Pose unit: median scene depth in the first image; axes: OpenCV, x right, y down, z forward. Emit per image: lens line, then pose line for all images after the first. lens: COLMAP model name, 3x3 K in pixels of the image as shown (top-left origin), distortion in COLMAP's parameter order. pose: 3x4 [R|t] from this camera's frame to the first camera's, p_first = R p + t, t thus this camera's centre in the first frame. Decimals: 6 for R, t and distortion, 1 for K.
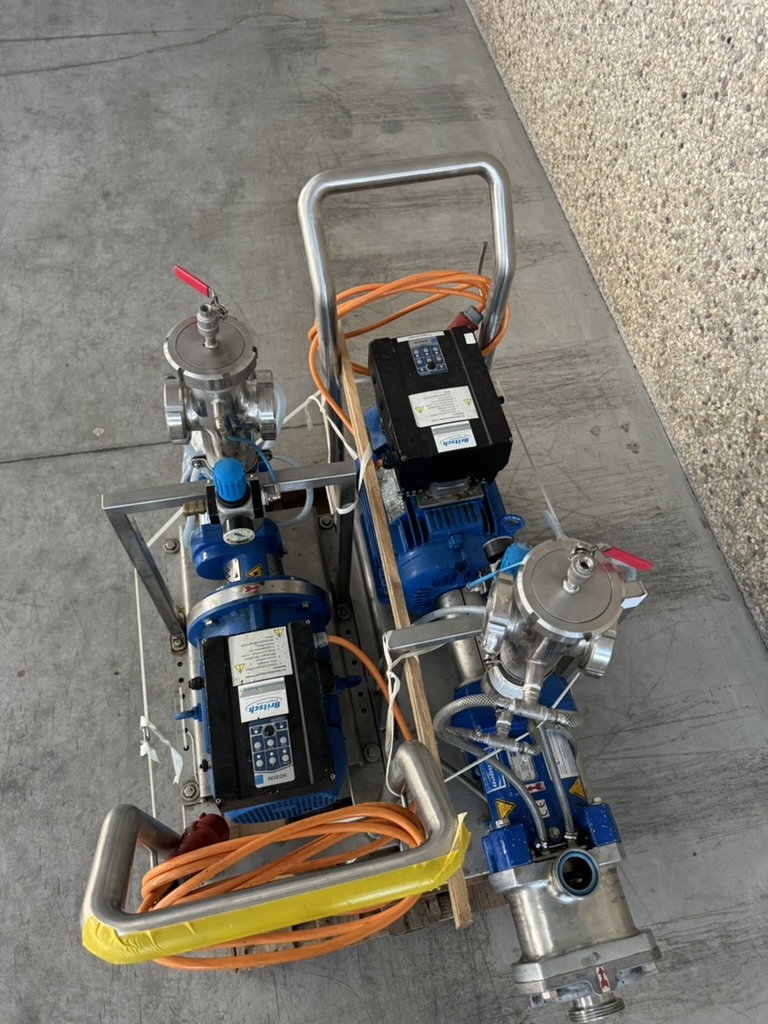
lens RADIAL K [[731.4, 0, 391.6], [0, 731.4, 508.4], [0, 0, 1]] dist [0.004925, -0.008718]
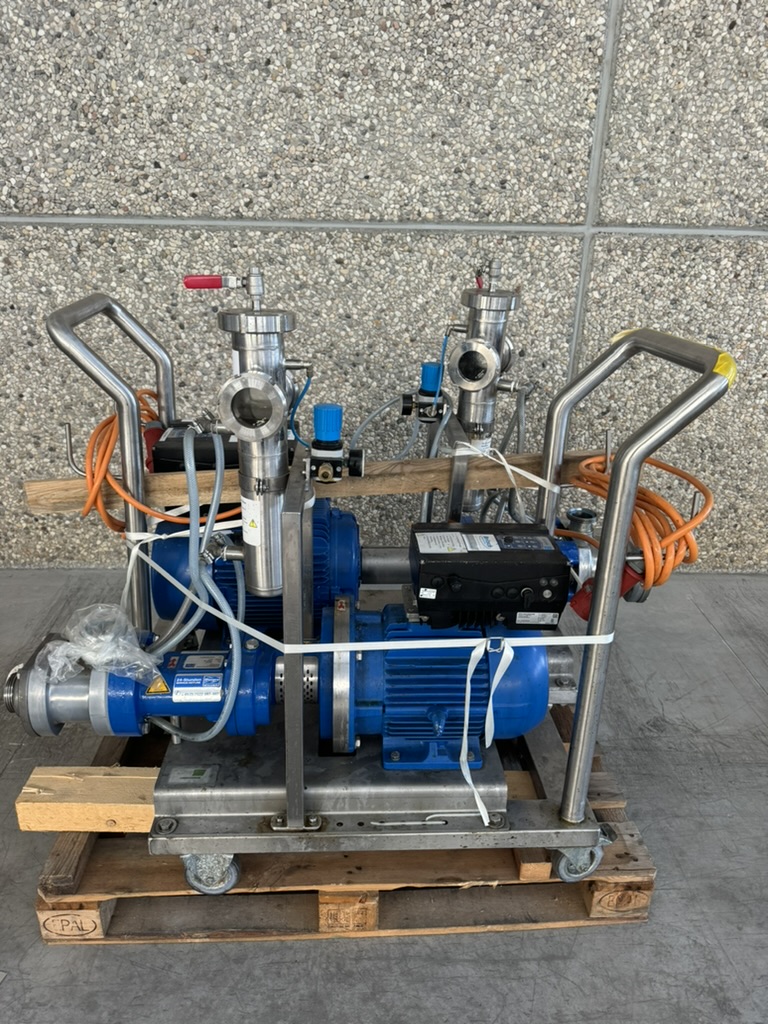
lens RADIAL K [[731.4, 0, 391.6], [0, 731.4, 508.4], [0, 0, 1]] dist [0.004925, -0.008718]
pose [[0.163310, -0.415171, 0.894965, -0.777183], [0.842282, 0.531016, 0.092640, 0.006896], [-0.513703, 0.738685, 0.436411, 0.349352]]
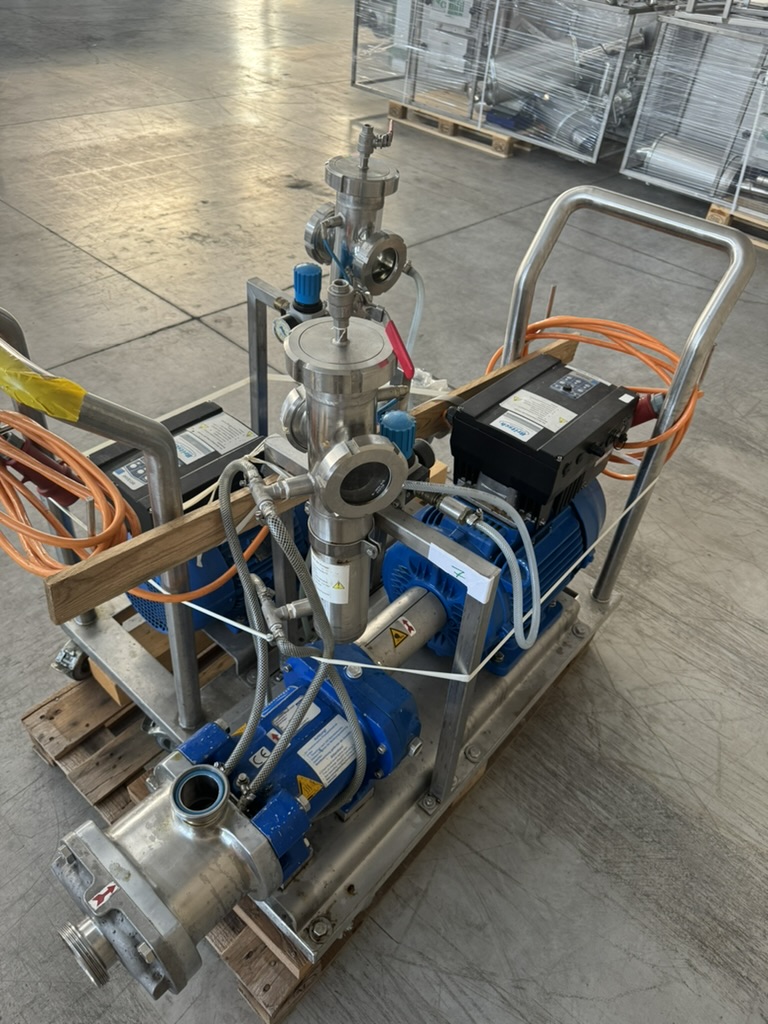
lens RADIAL K [[736.6, 0, 388.2], [0, 736.6, 518.1], [0, 0, 1]] dist [0.002462, -0.005530]
pose [[0.600125, 0.547323, -0.583342, 0.454711], [-0.722181, 0.684305, -0.100907, 0.149127], [0.343955, 0.481835, 0.805934, 0.179009]]
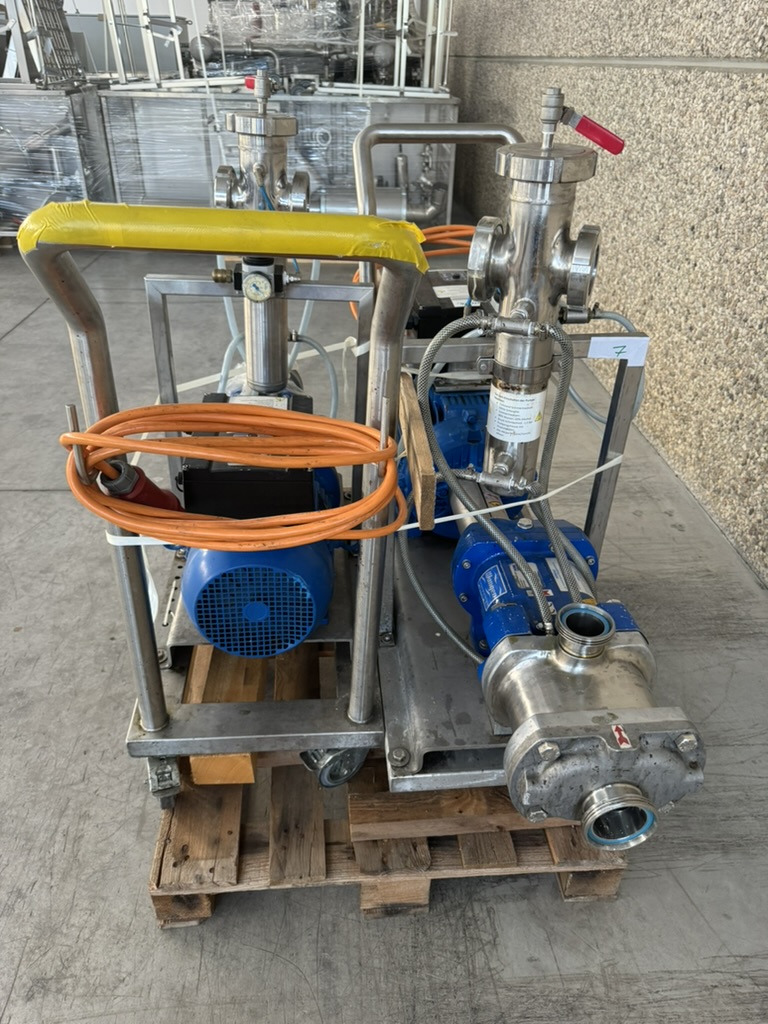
lens RADIAL K [[736.6, 0, 388.2], [0, 736.6, 518.1], [0, 0, 1]] dist [0.002462, -0.005530]
pose [[0.991593, 0.053572, -0.117781, 0.084177], [-0.101847, 0.884604, -0.455086, 0.522913], [0.079809, 0.463256, 0.882624, 0.133283]]
